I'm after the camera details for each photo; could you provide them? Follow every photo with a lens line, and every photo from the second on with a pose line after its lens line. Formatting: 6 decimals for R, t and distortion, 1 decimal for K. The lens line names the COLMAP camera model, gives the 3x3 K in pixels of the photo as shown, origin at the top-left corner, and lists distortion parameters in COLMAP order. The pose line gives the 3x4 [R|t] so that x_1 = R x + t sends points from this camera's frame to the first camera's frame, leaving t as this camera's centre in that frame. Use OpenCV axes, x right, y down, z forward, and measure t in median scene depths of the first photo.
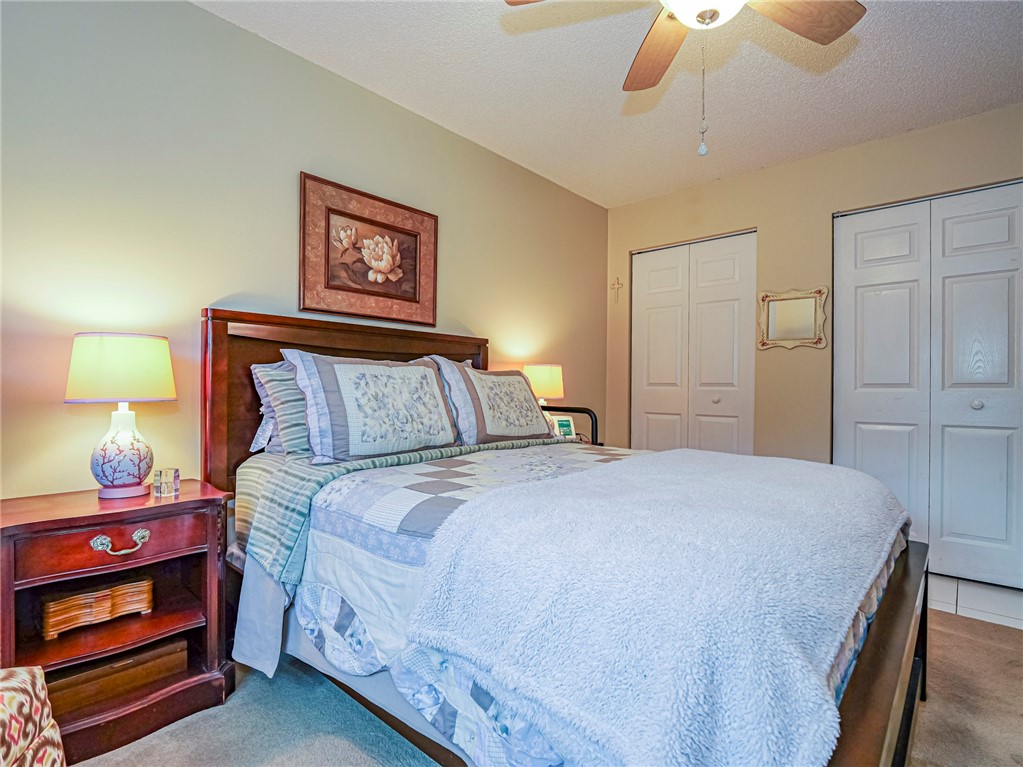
lens RADIAL K [[498.6, 0, 507.8], [0, 498.6, 384.7], [0, 0, 1]] dist [-0.000048, -0.000696]
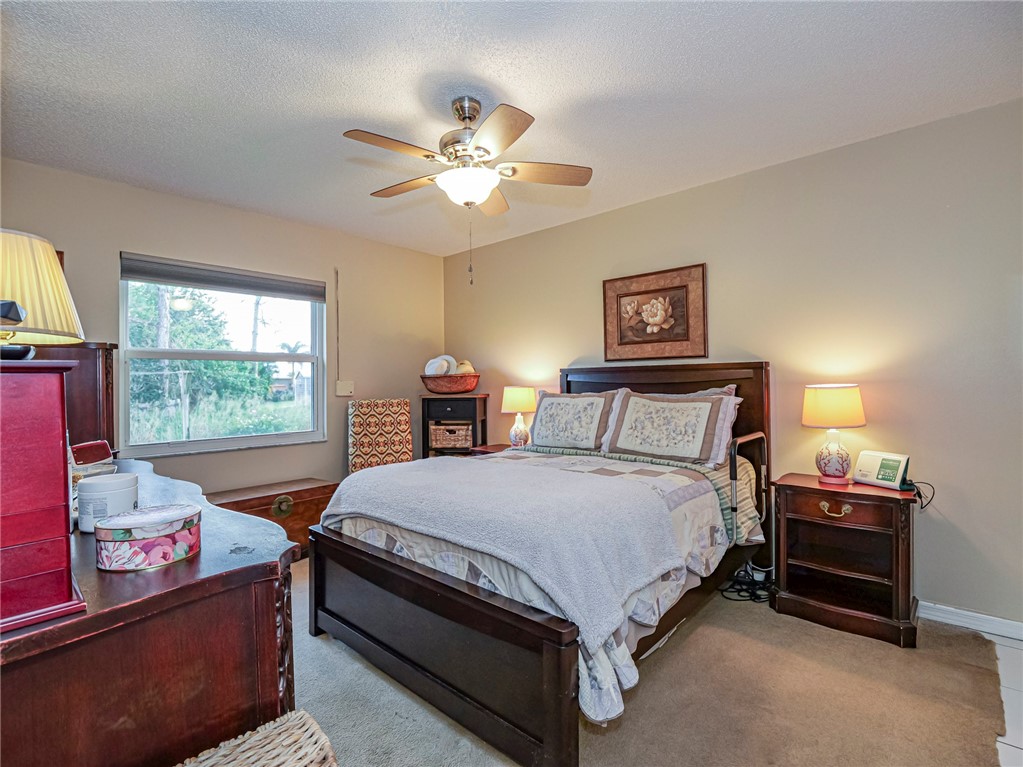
lens RADIAL K [[498.6, 0, 507.8], [0, 498.6, 384.7], [0, 0, 1]] dist [-0.000048, -0.000696]
pose [[-0.001664, -0.007880, -0.999968, 1.149160], [0.016515, 0.999832, -0.007907, -0.057094], [0.999862, -0.016527, -0.001534, 0.601374]]
